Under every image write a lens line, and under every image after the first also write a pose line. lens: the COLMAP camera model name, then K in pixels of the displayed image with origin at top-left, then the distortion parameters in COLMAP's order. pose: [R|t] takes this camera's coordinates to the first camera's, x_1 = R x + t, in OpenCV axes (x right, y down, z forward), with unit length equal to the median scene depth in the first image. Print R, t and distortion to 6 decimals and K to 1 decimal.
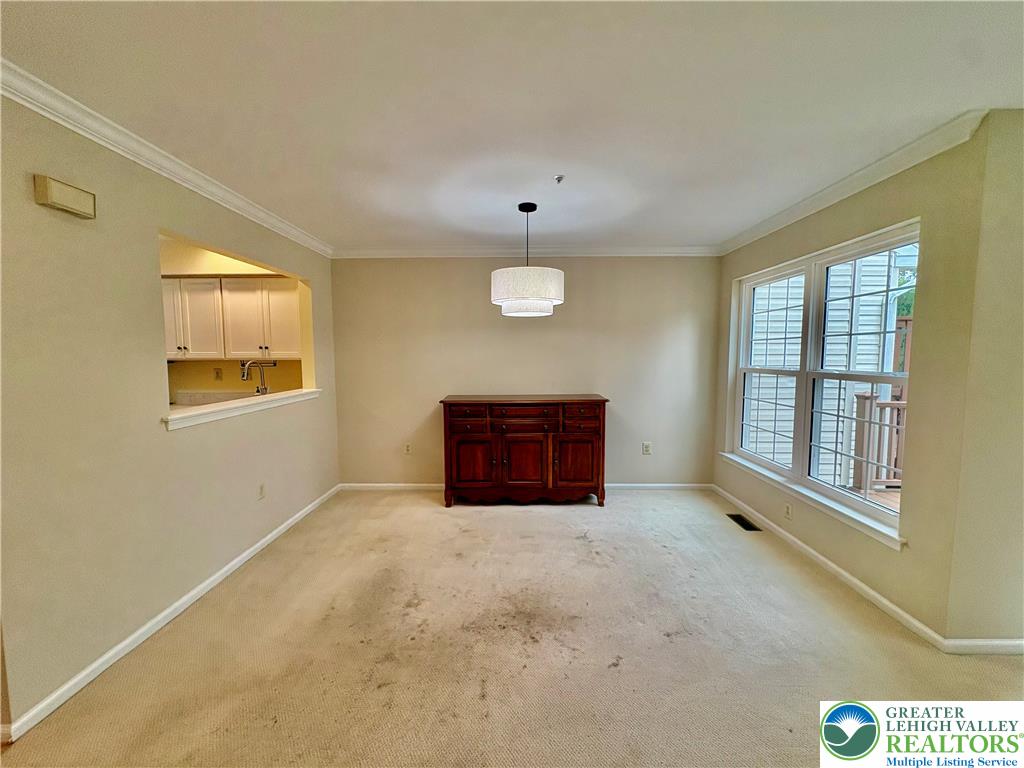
lens RADIAL K [[406.9, 0, 512.1], [0, 406.9, 385.9], [0, 0, 1]] dist [-0.000541, 0.000436]
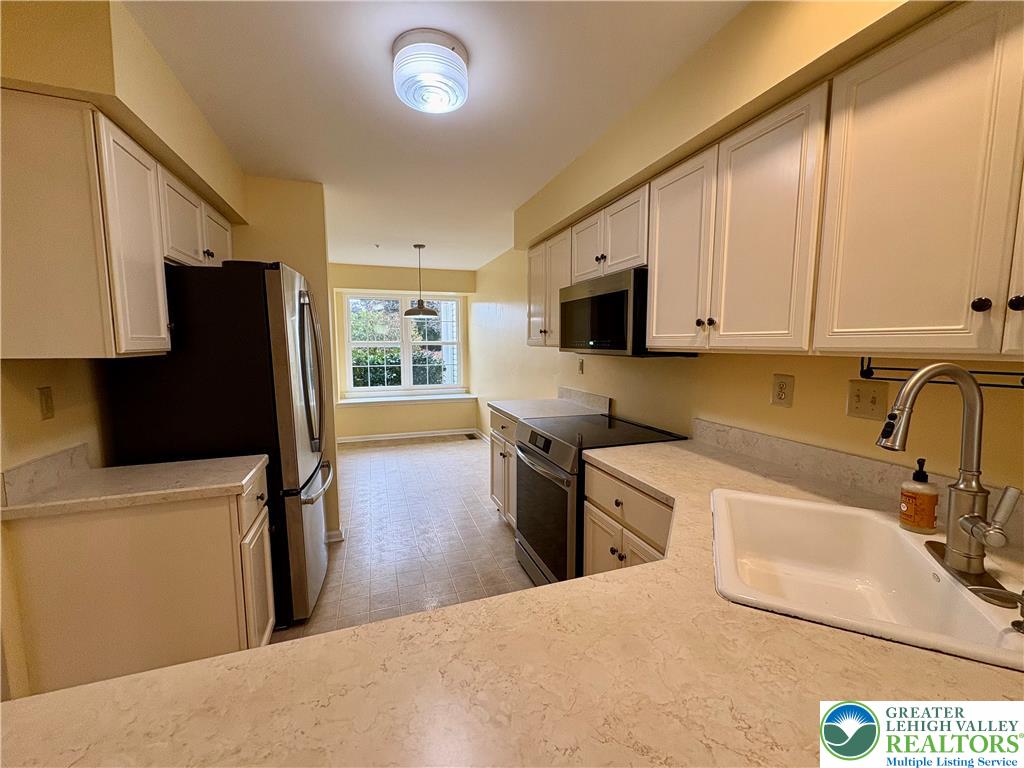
lens RADIAL K [[406.9, 0, 516.0], [0, 406.9, 385.0], [0, 0, 1]] dist [-0.000541, 0.000436]
pose [[0.352455, 0.098736, -0.930606, -0.520005], [-0.077232, 0.994095, 0.076221, -0.049650], [0.932636, 0.045008, 0.357999, 0.717189]]
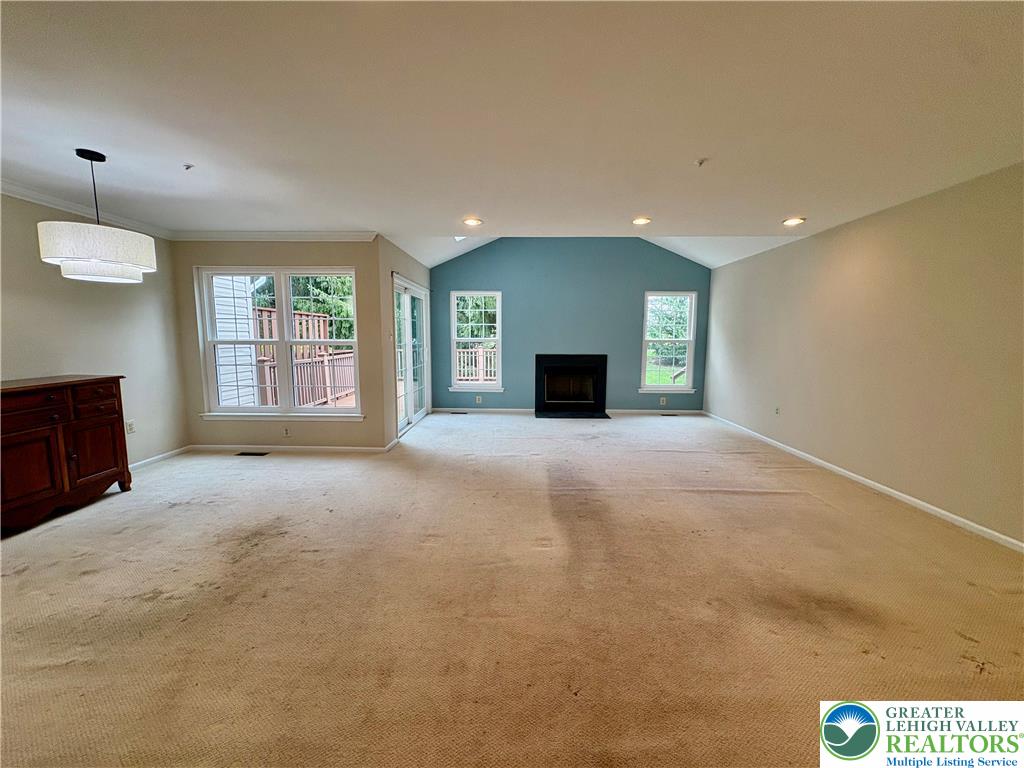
lens RADIAL K [[406.9, 0, 512.6], [0, 406.9, 384.7], [0, 0, 1]] dist [-0.000541, 0.000436]
pose [[0.004538, -0.115419, 0.993306, -0.687301], [0.074618, 0.990587, 0.114762, 0.014355], [-0.997202, 0.073598, 0.013108, 0.094647]]
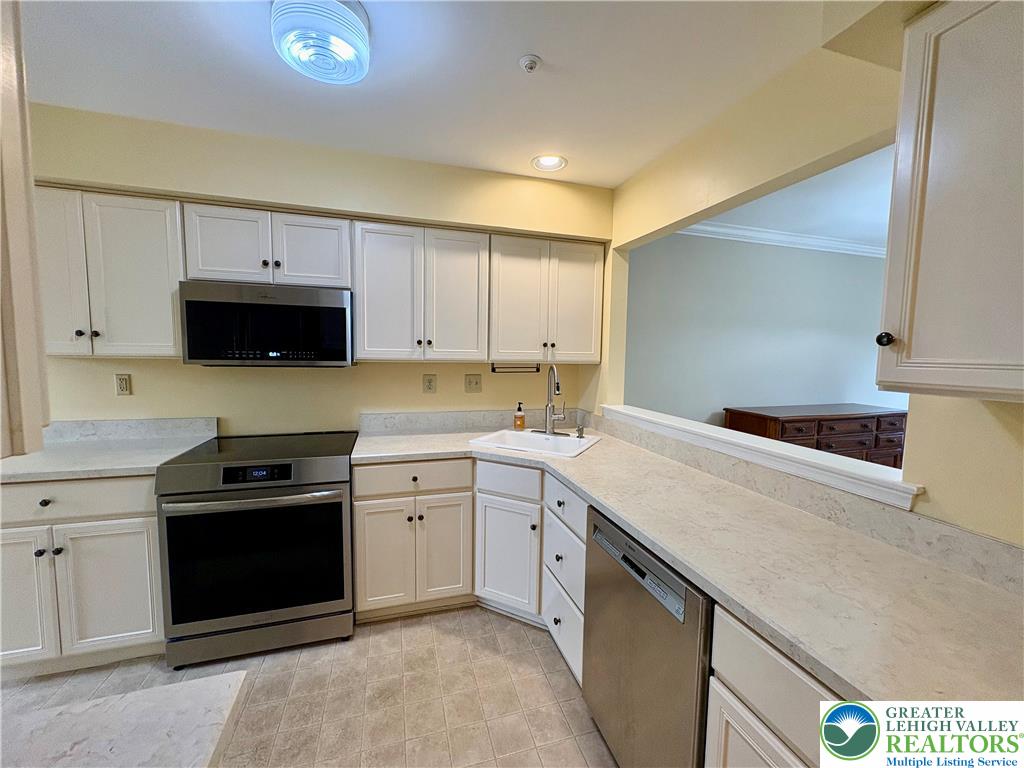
lens RADIAL K [[406.9, 0, 508.3], [0, 406.9, 384.5], [0, 0, 1]] dist [-0.000541, 0.000436]
pose [[0.953464, -0.006990, 0.301427, -0.918706], [0.006478, 0.999975, 0.002698, -0.031909], [-0.301439, -0.000620, 0.953485, 0.400360]]
